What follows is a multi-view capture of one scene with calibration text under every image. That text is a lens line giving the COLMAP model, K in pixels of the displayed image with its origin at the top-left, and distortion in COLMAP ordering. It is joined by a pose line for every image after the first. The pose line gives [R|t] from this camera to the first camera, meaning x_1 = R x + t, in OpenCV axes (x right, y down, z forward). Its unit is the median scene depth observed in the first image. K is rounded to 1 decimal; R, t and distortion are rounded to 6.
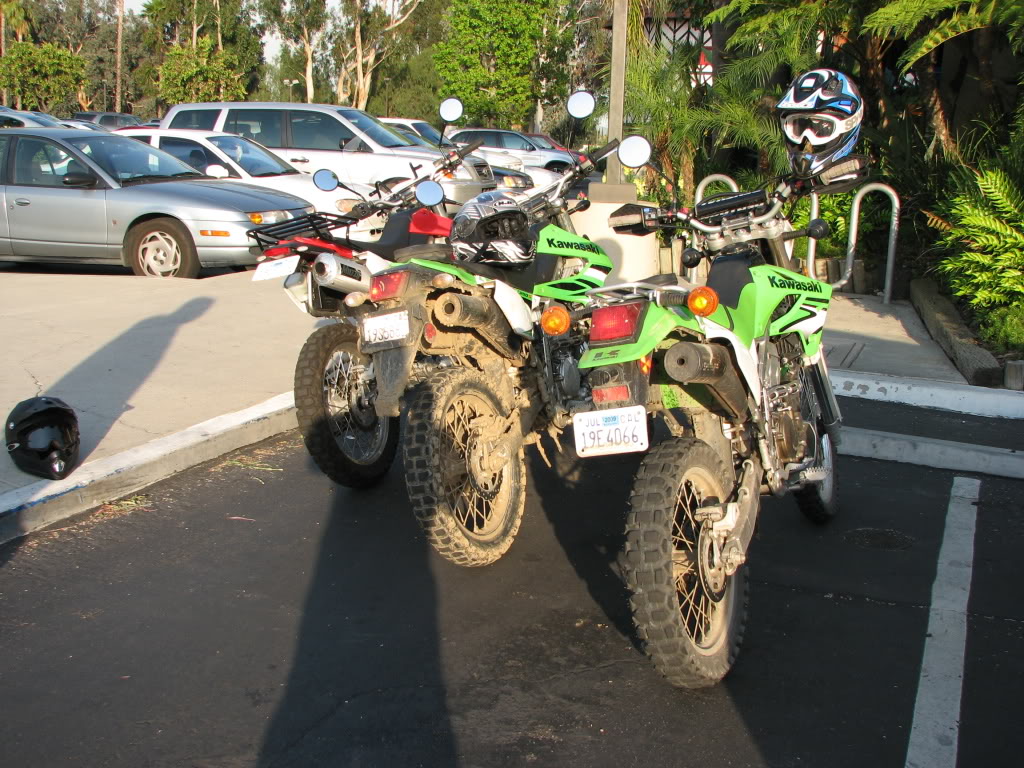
lens RADIAL K [[1105.9, 0, 514.5], [0, 1105.9, 382.5], [0, 0, 1]] dist [-0.122348, 0.000000]
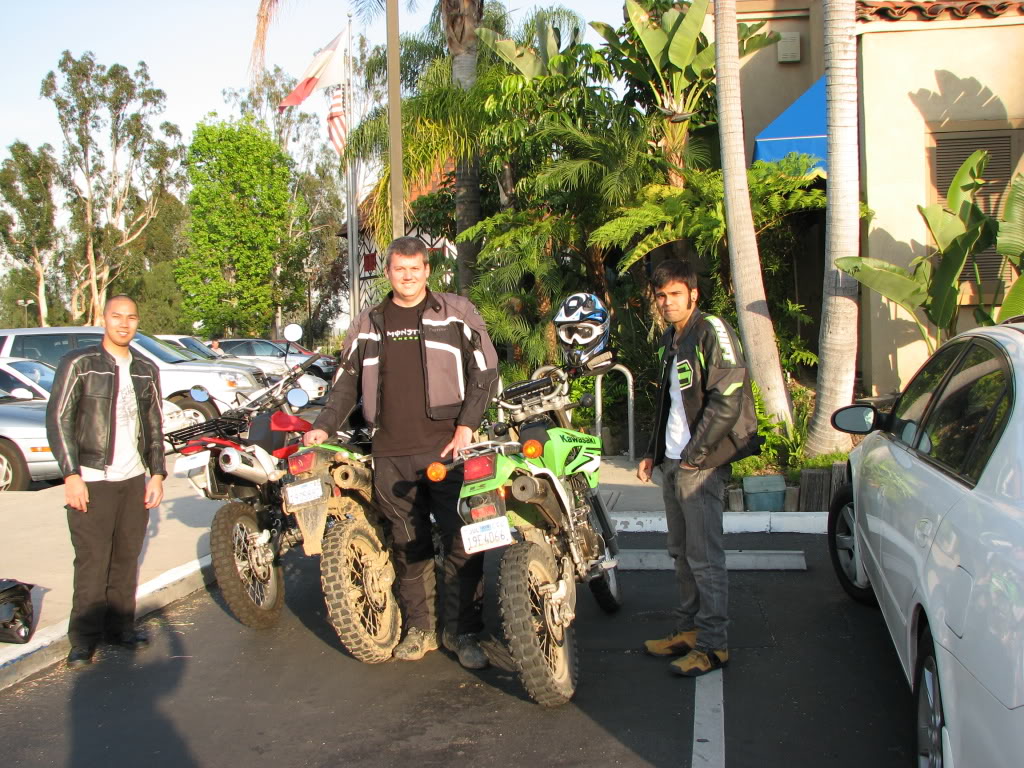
lens RADIAL K [[1105.9, 0, 514.4], [0, 1105.9, 381.7], [0, 0, 1]] dist [-0.122348, 0.000000]
pose [[0.969440, -0.069426, 0.235301, -0.153417], [0.109795, 0.980488, -0.163060, 0.060942], [-0.219389, 0.183911, 0.958147, -0.372429]]
